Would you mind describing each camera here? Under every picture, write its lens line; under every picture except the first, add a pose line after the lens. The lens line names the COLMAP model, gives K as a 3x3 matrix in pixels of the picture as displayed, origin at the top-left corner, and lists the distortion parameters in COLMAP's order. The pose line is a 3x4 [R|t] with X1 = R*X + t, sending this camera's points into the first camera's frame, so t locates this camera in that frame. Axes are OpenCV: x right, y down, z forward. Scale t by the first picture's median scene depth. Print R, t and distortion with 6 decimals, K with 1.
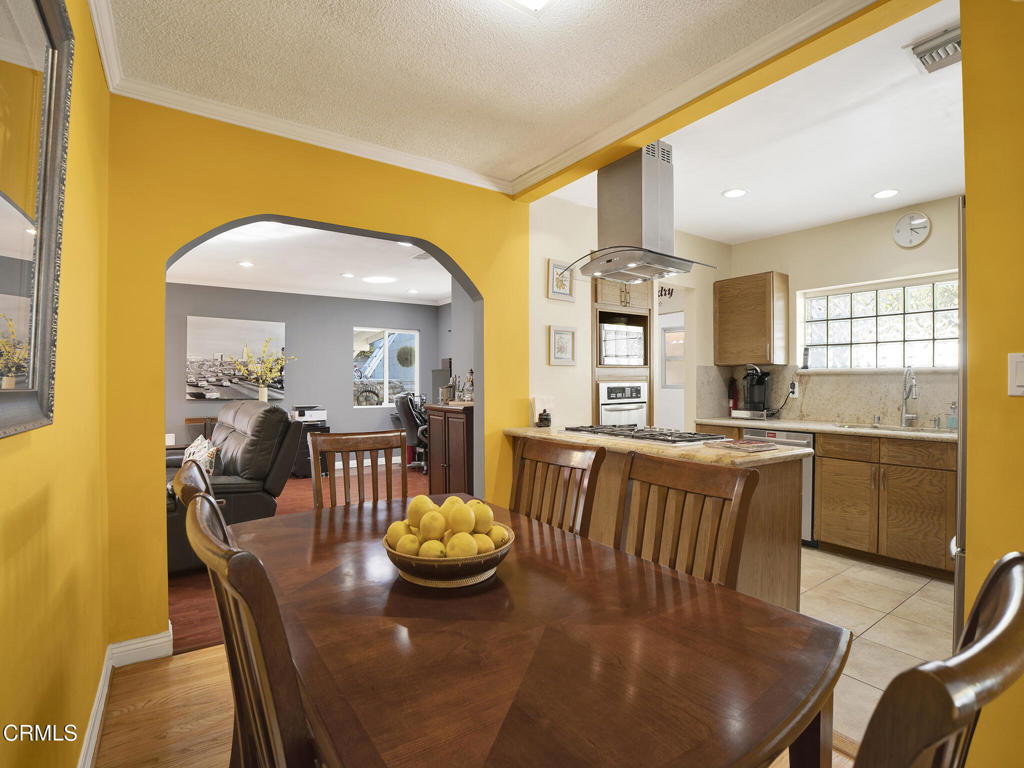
lens RADIAL K [[503.8, 0, 517.3], [0, 503.8, 385.7], [0, 0, 1]] dist [-0.045922, 0.011545]
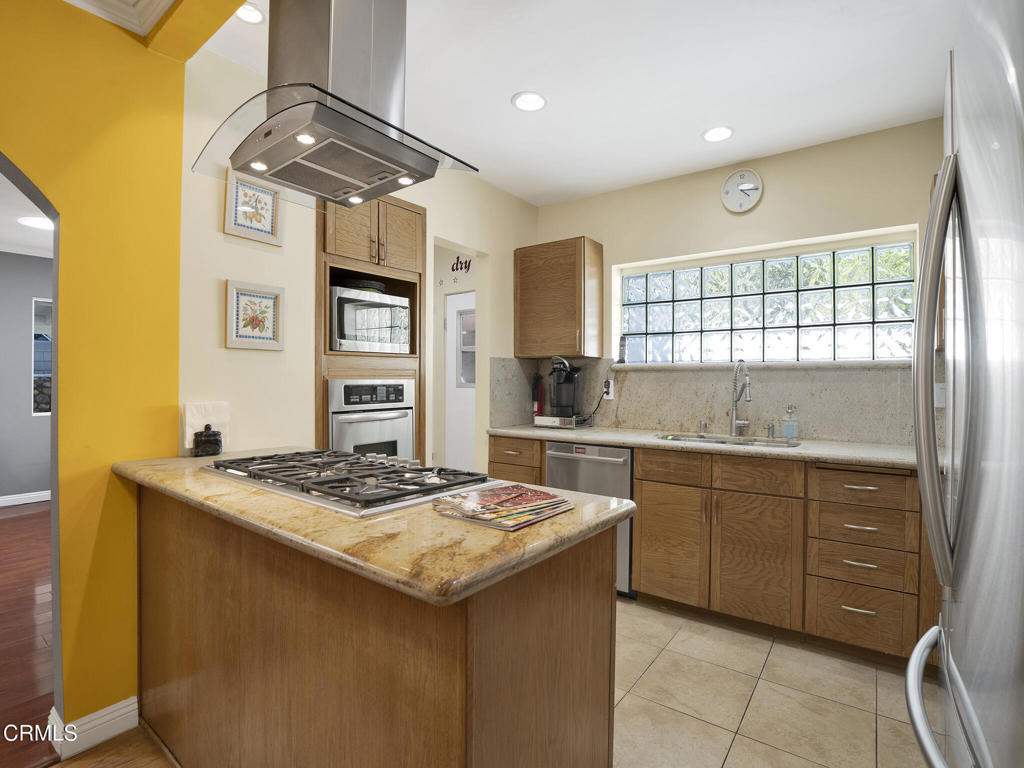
lens RADIAL K [[500.5, 0, 512.0], [0, 500.5, 384.0], [0, 0, 1]] dist [-0.039066, 0.000555]
pose [[0.952393, 0.002843, 0.304861, 0.180784], [-0.002530, 0.999996, -0.001421, 0.001020], [-0.304864, 0.000582, 0.952396, 0.312263]]
